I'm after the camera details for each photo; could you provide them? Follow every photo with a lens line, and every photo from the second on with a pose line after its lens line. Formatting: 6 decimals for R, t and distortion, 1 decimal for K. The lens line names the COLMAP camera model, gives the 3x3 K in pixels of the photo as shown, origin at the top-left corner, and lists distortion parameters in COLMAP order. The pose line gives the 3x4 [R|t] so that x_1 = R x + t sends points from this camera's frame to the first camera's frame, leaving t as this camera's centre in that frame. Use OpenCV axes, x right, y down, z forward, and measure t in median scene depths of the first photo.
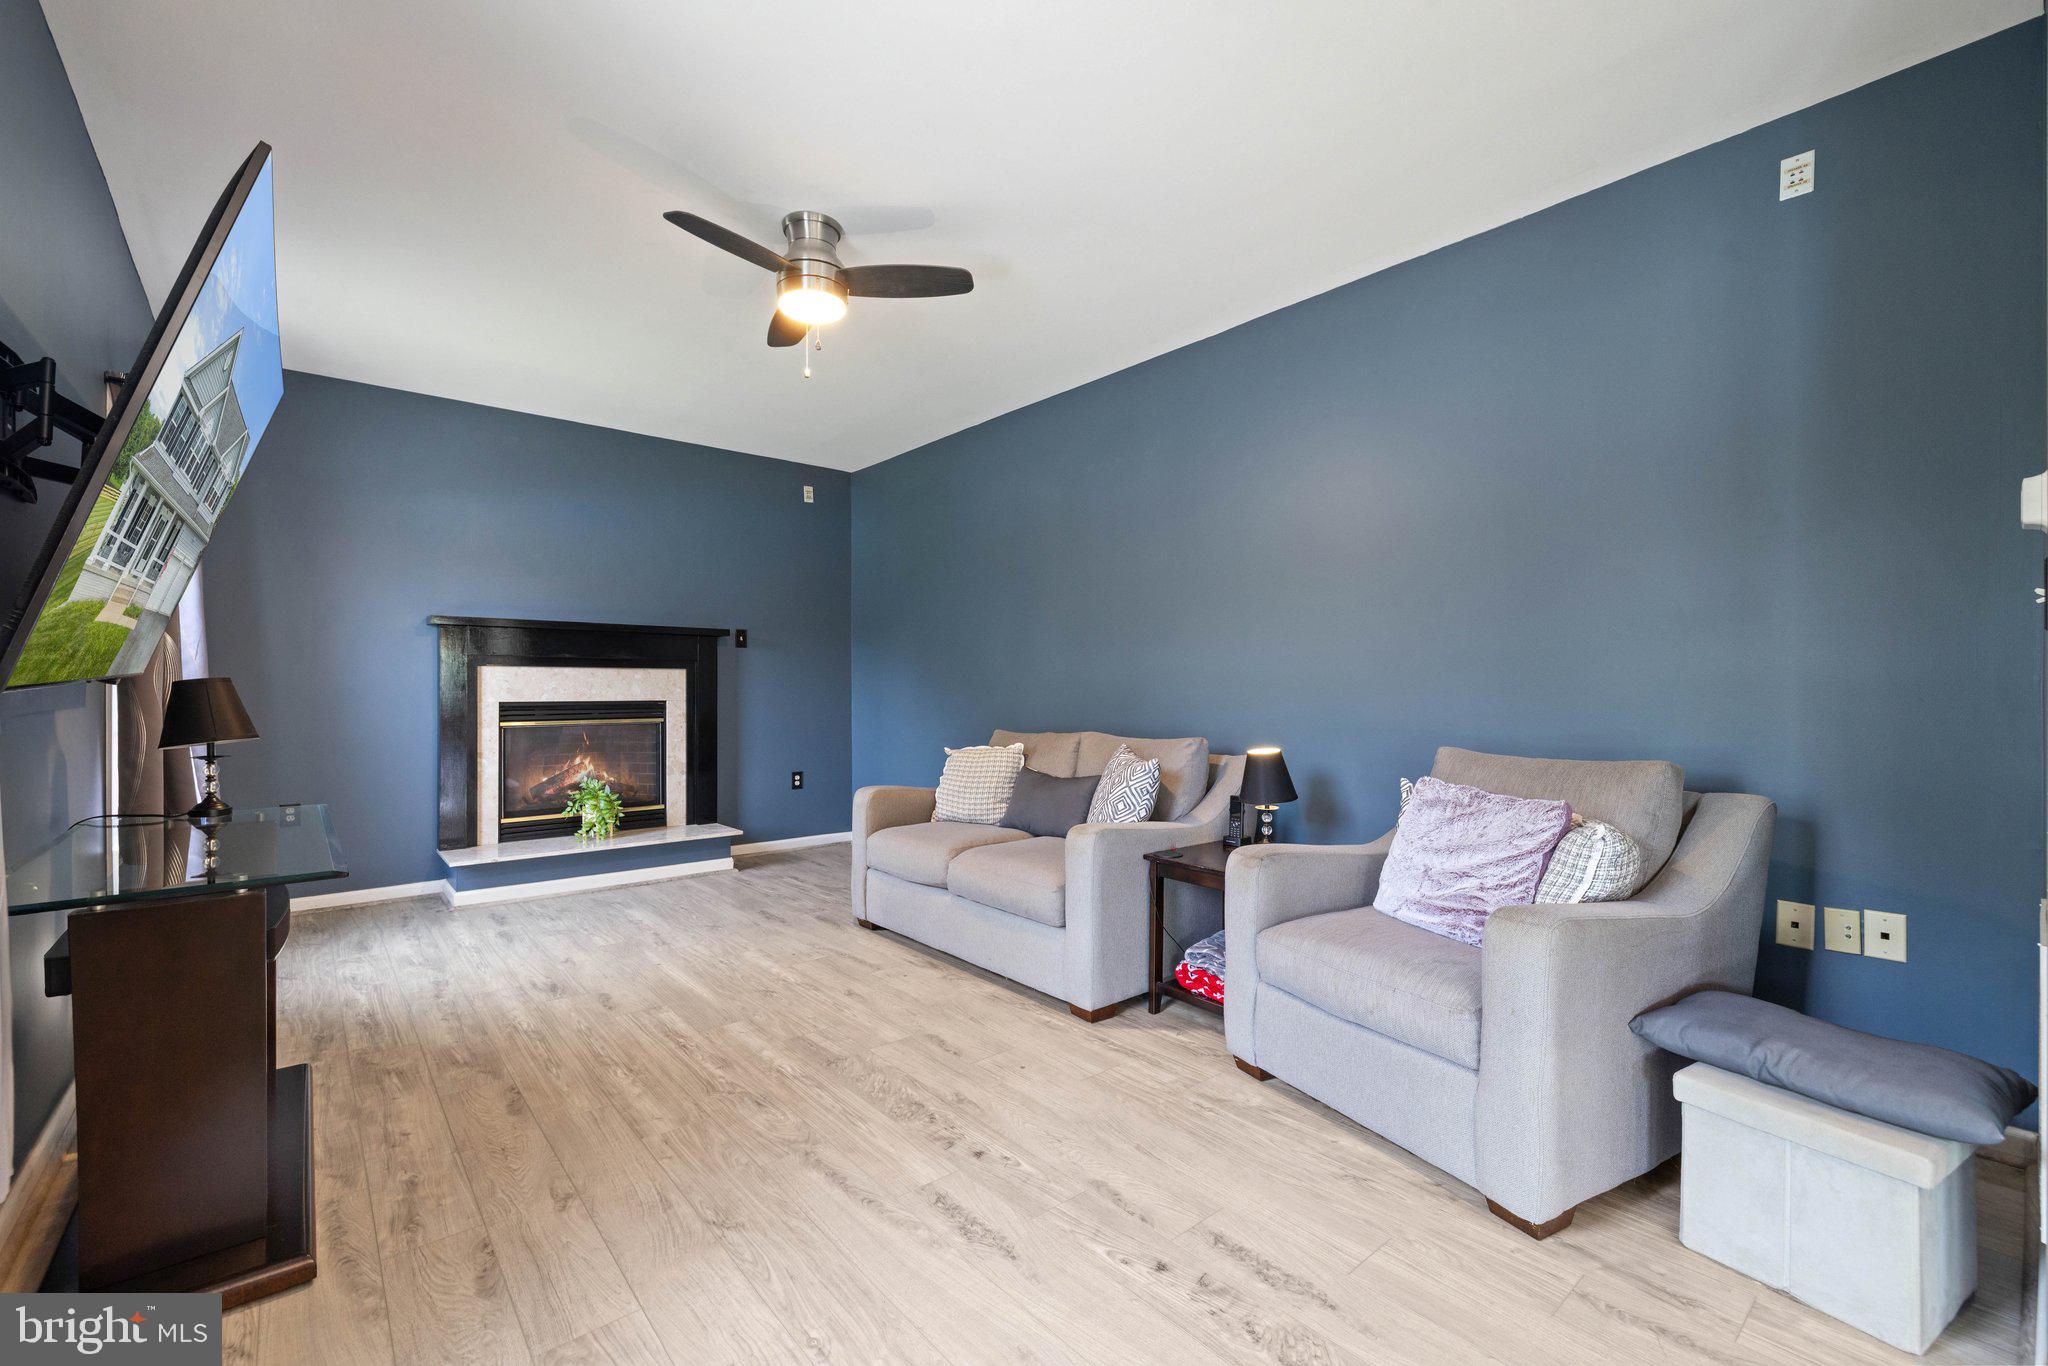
lens RADIAL K [[863.4, 0, 1012.3], [0, 863.4, 690.4], [0, 0, 1]] dist [0.002479, 0.000669]
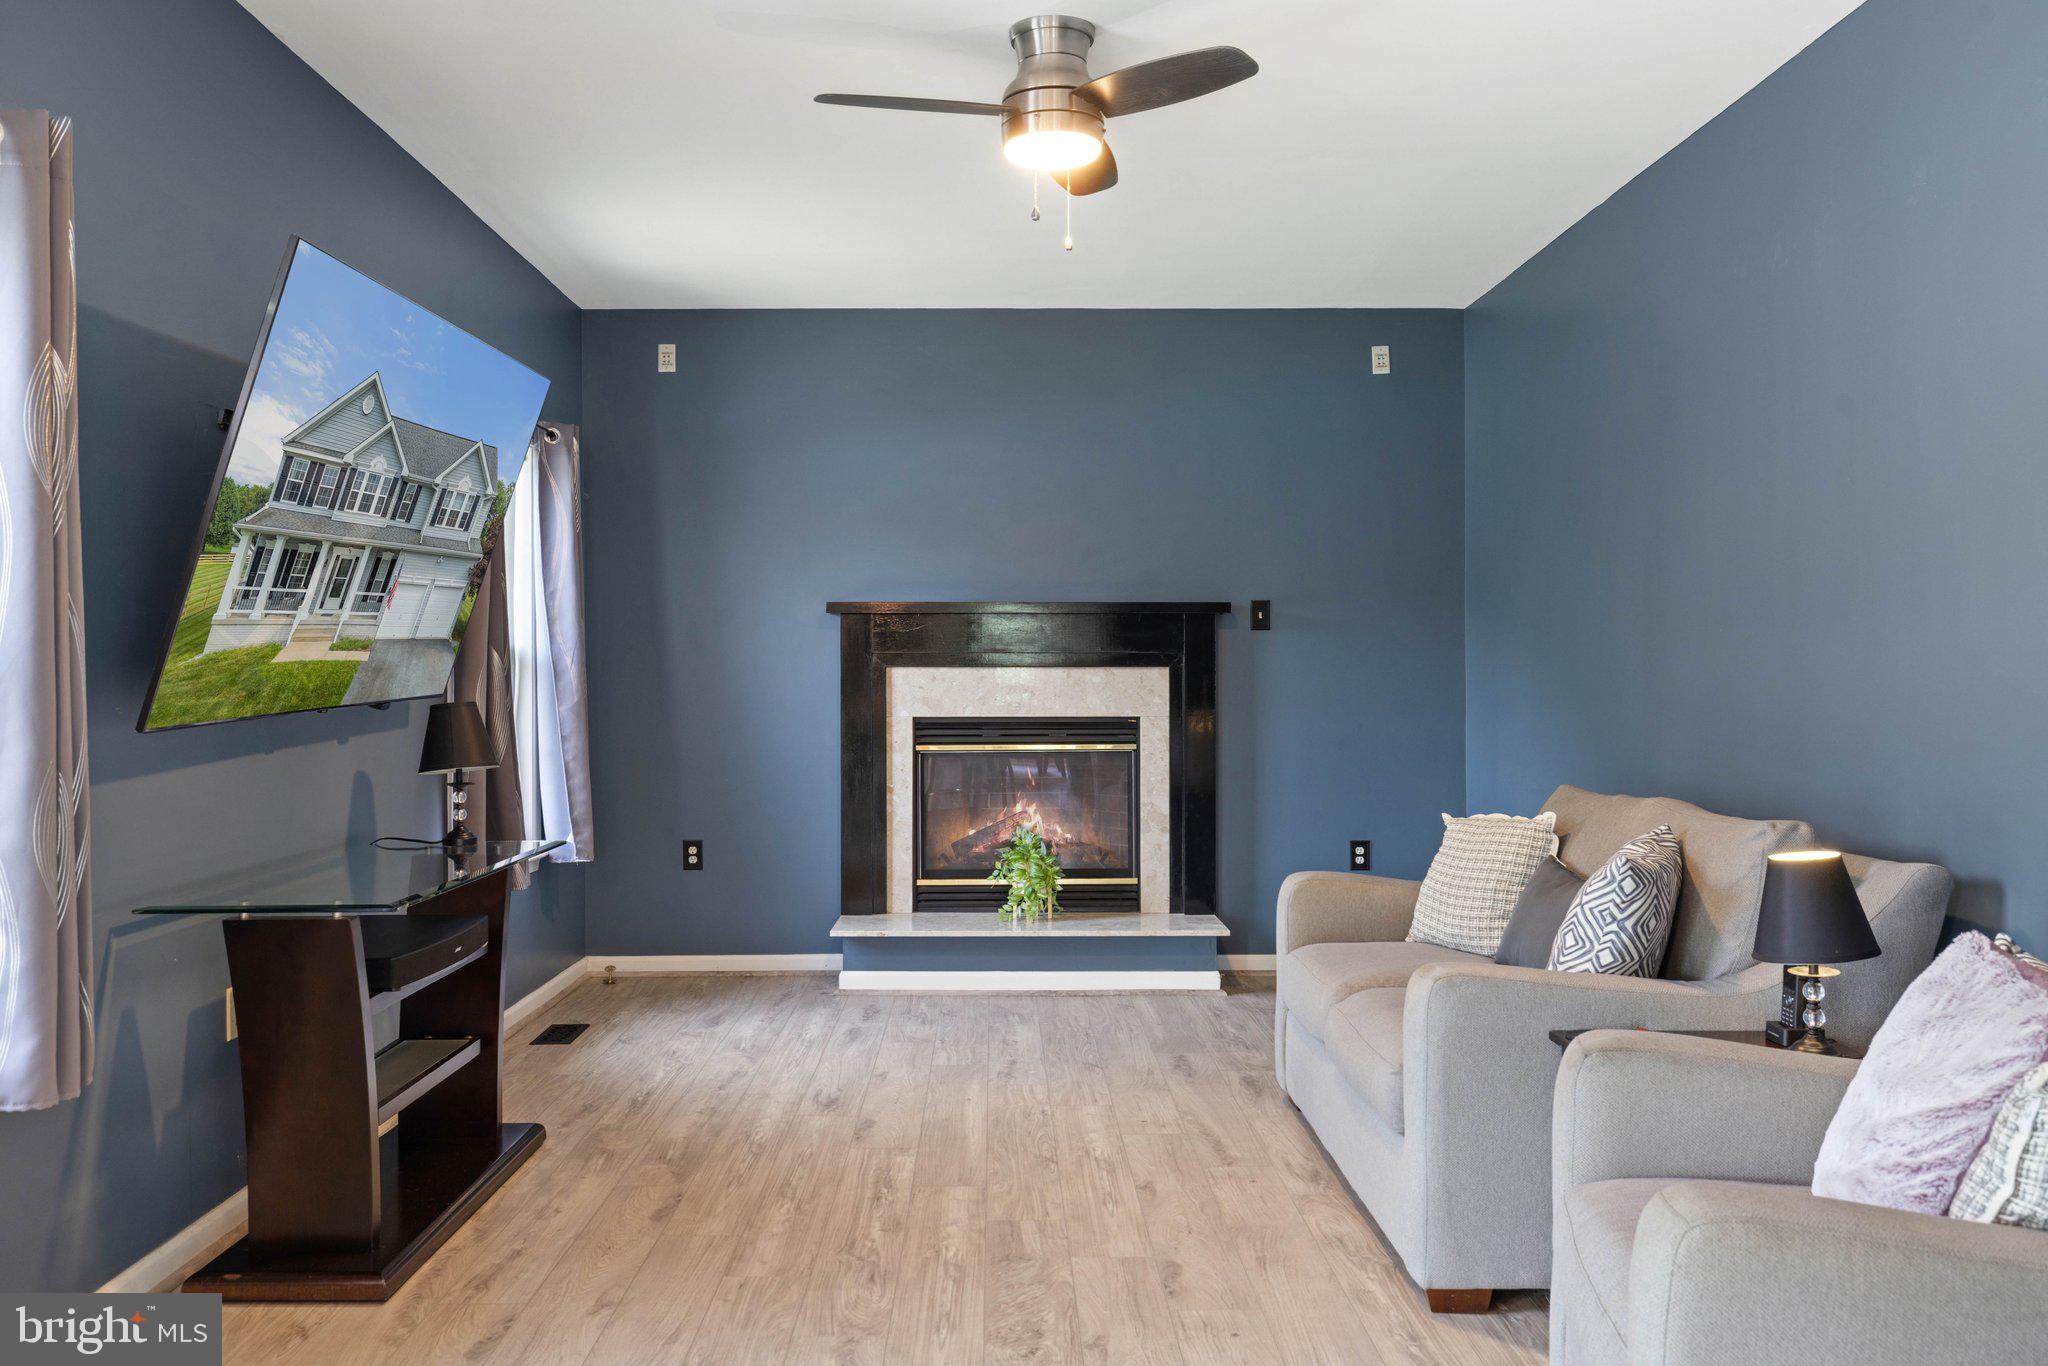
lens RADIAL K [[1645.2, 0, 1001.2], [0, 1645.2, 689.5], [0, 0, 1]] dist [0.000488, 0.009745]
pose [[0.769674, 0.005543, -0.638413, 0.516403], [-0.000772, 0.999970, 0.007752, -0.030946], [0.638437, -0.005474, 0.769655, -0.015810]]
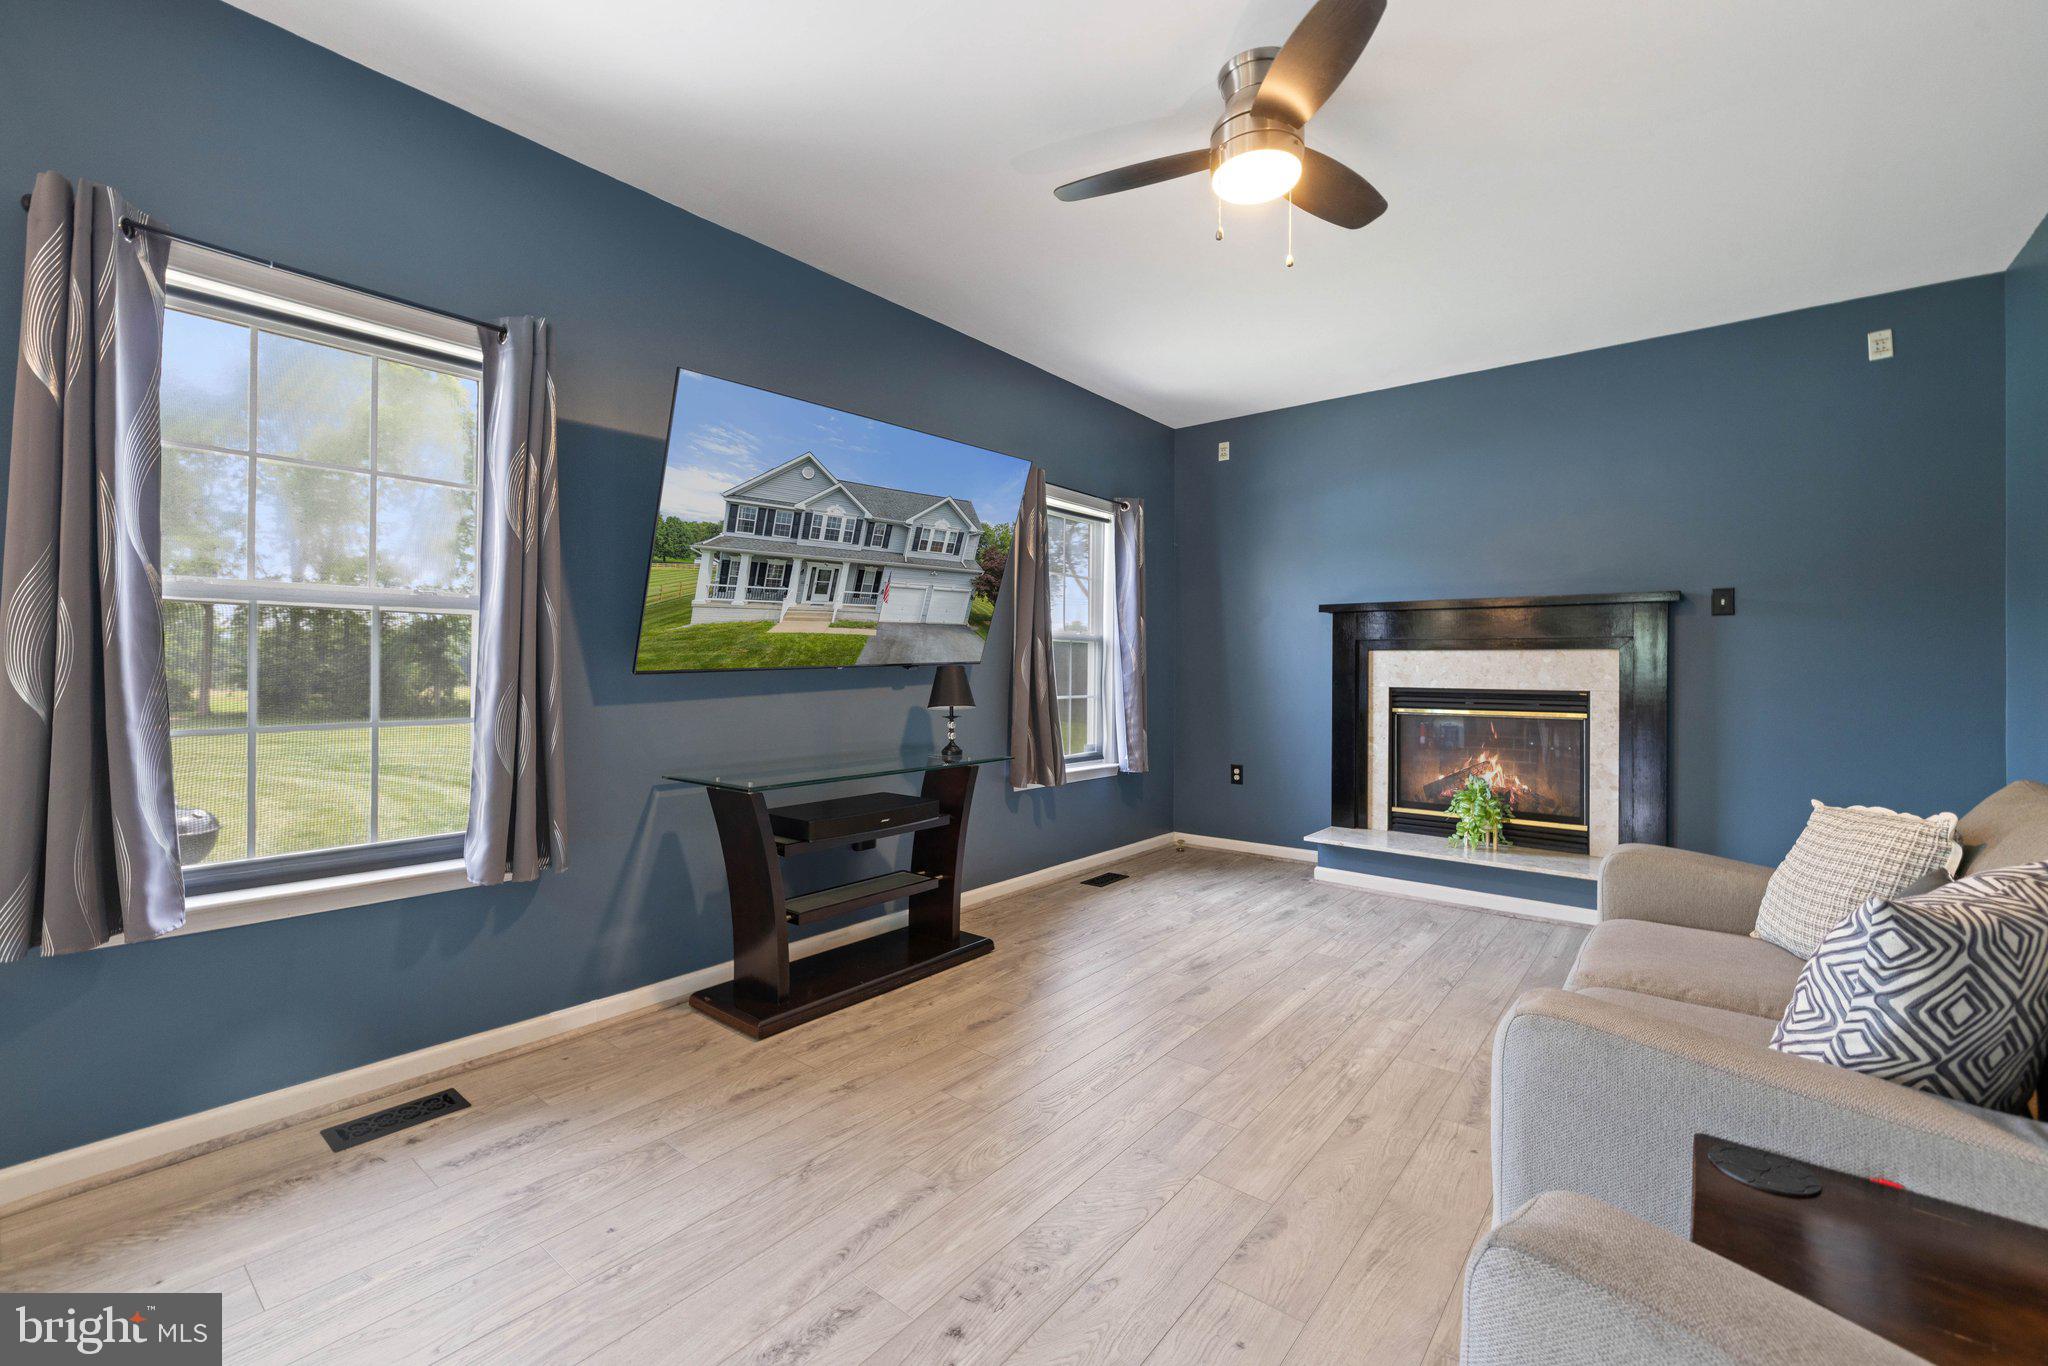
lens RADIAL K [[863.4, 0, 1005.9], [0, 863.4, 665.4], [0, 0, 1]] dist [0.002479, 0.000669]
pose [[0.182244, 0.002132, -0.983251, 0.443161], [-0.010098, 0.999949, 0.000296, -0.010668], [0.983202, 0.009875, 0.182256, 0.596936]]
